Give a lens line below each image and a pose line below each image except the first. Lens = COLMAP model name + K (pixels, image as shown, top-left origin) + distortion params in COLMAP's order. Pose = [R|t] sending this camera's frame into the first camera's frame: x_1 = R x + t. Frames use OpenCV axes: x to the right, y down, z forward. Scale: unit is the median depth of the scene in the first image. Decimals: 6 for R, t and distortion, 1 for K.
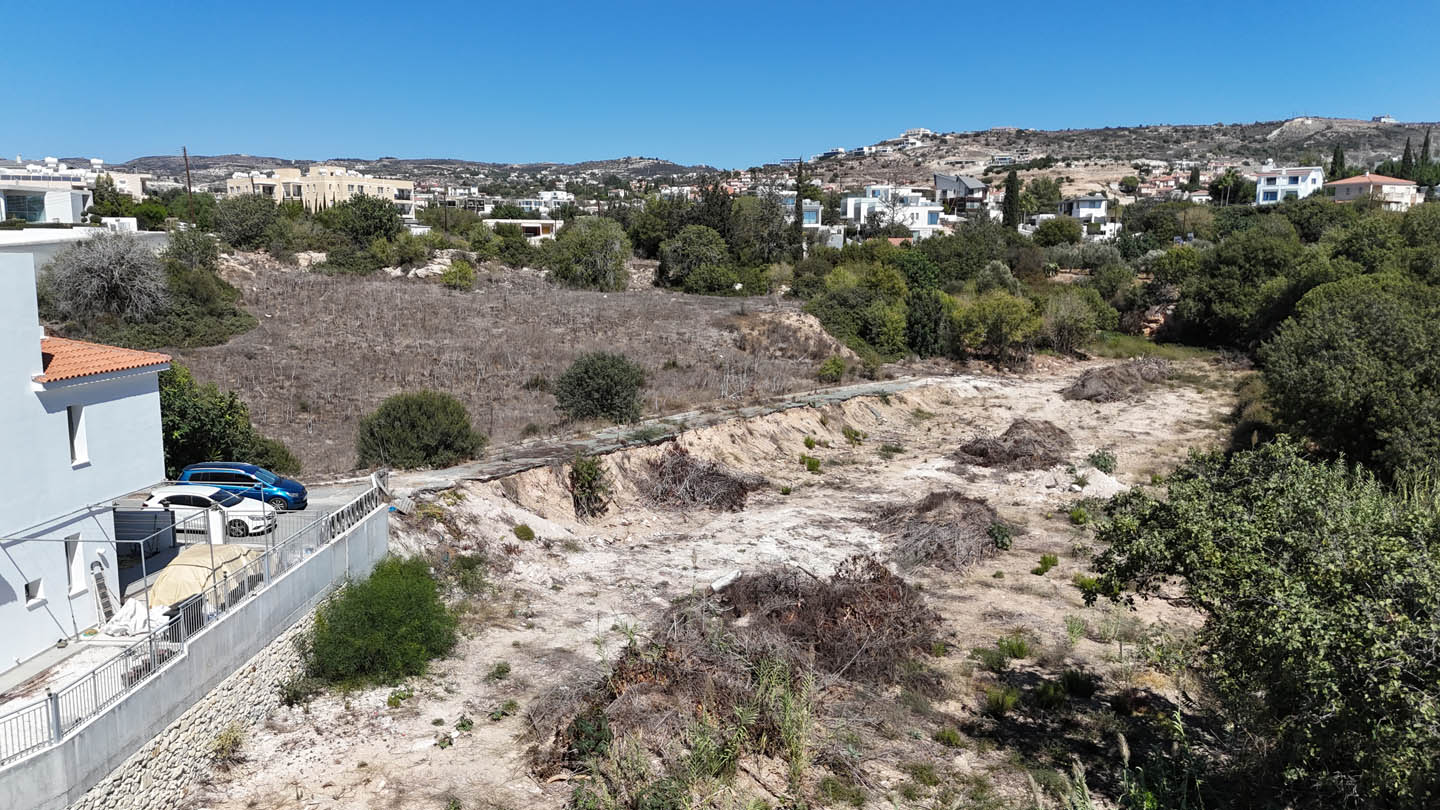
lens RADIAL K [[1060.8, 0, 718.0], [0, 1060.8, 402.5], [0, 0, 1]] dist [0.087126, -0.096871]
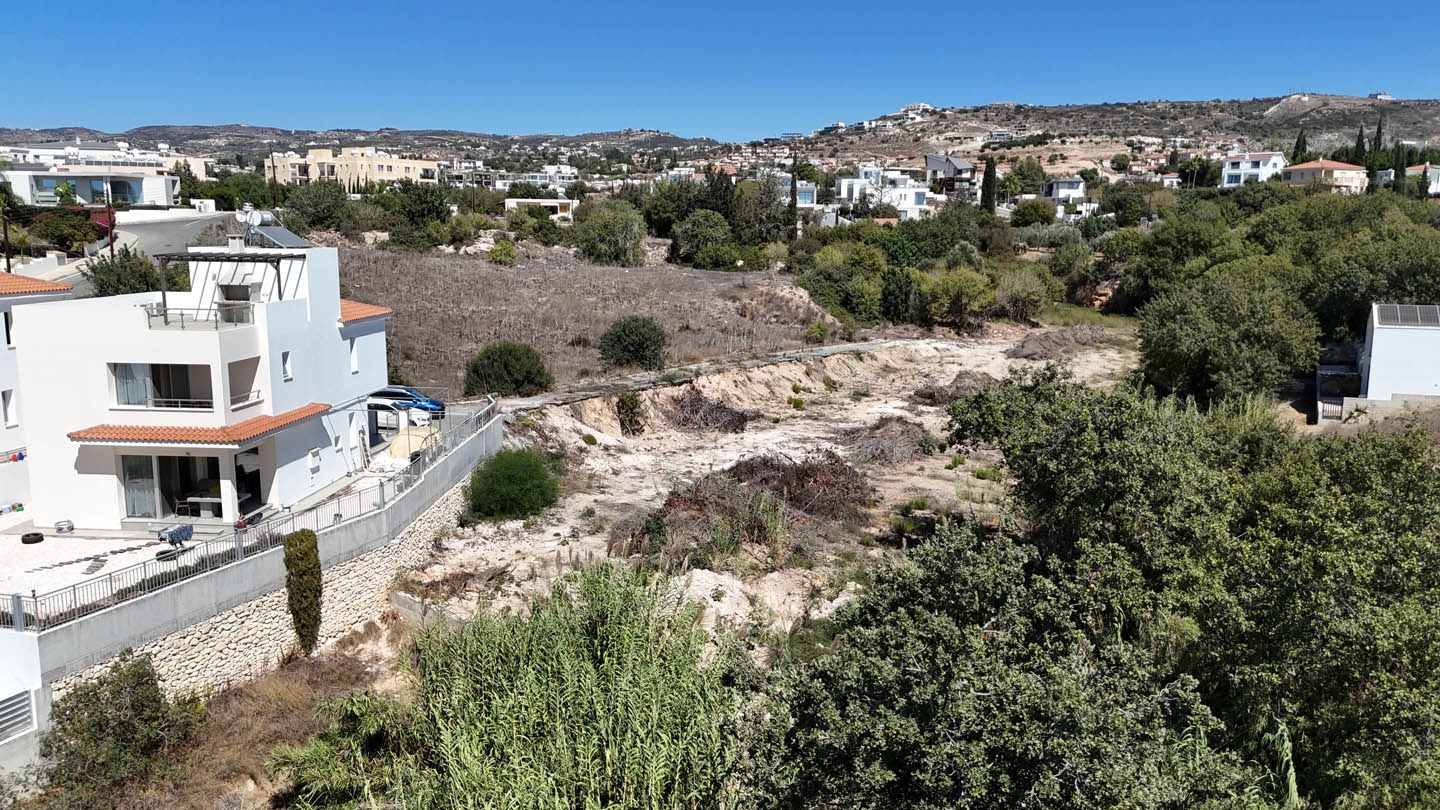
lens RADIAL K [[1060.8, 0, 725.6], [0, 1060.8, 408.4], [0, 0, 1]] dist [0.087126, -0.096871]
pose [[0.999966, 0.003842, 0.007355, -0.004754], [-0.004061, 0.999539, 0.030079, 0.015793], [-0.007236, -0.030108, 0.999520, -0.176375]]
